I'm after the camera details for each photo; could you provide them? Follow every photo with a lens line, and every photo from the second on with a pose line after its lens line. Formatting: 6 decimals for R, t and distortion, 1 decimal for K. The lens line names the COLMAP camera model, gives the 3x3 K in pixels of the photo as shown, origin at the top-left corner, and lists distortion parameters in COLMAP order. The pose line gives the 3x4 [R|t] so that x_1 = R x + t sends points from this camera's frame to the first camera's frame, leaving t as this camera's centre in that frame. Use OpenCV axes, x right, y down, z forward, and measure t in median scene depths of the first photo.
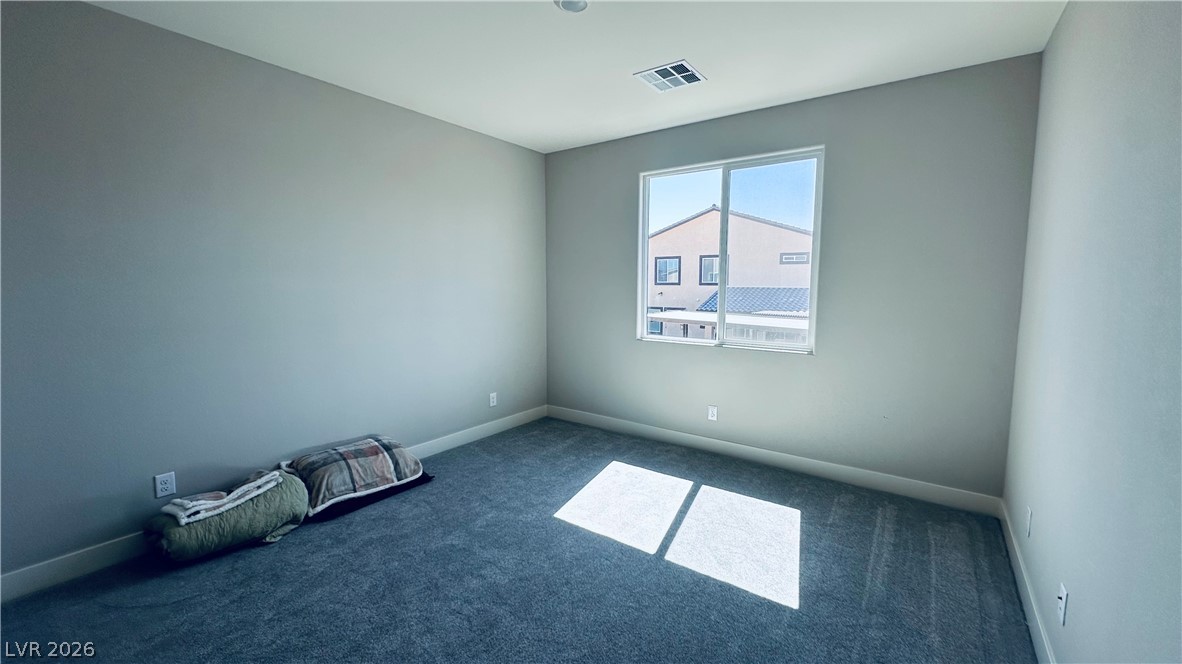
lens RADIAL K [[486.2, 0, 591.0], [0, 486.2, 332.0], [0, 0, 1]] dist [-0.000402, -0.000019]
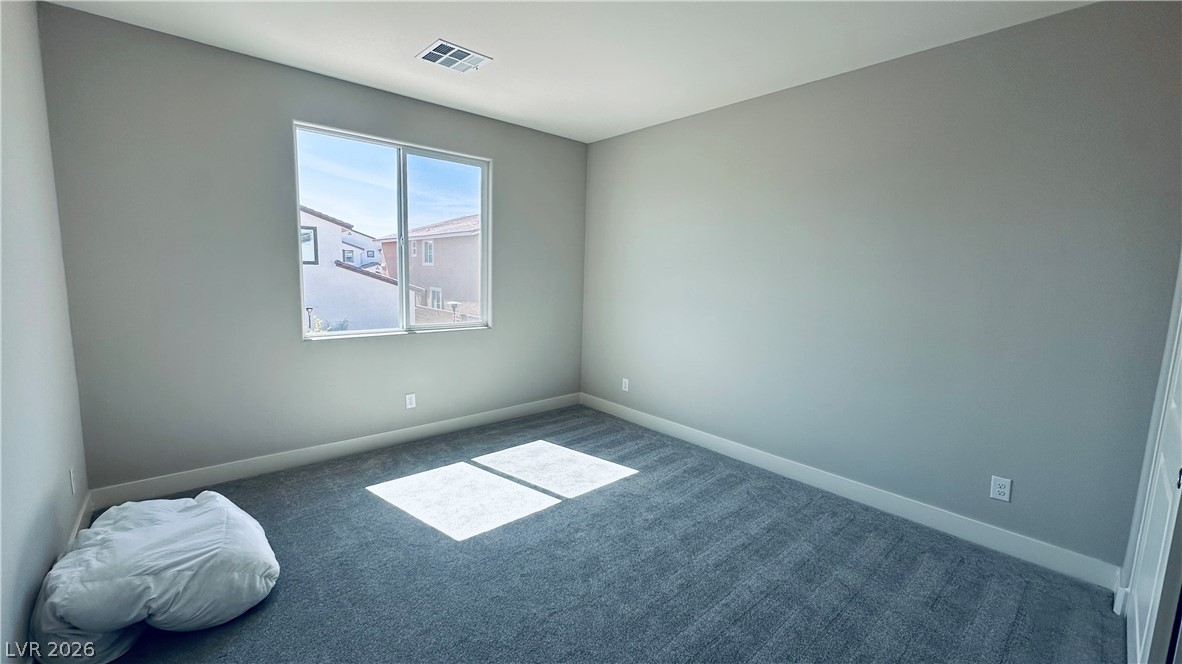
lens RADIAL K [[471.3, 0, 591.0], [0, 471.3, 332.0], [0, 0, 1]] dist [-0.000882, 0.000046]
pose [[0.209801, -0.123922, 0.969859, -0.687511], [0.080398, 0.990763, 0.109201, -0.054272], [-0.974433, 0.055064, 0.217826, 0.506126]]
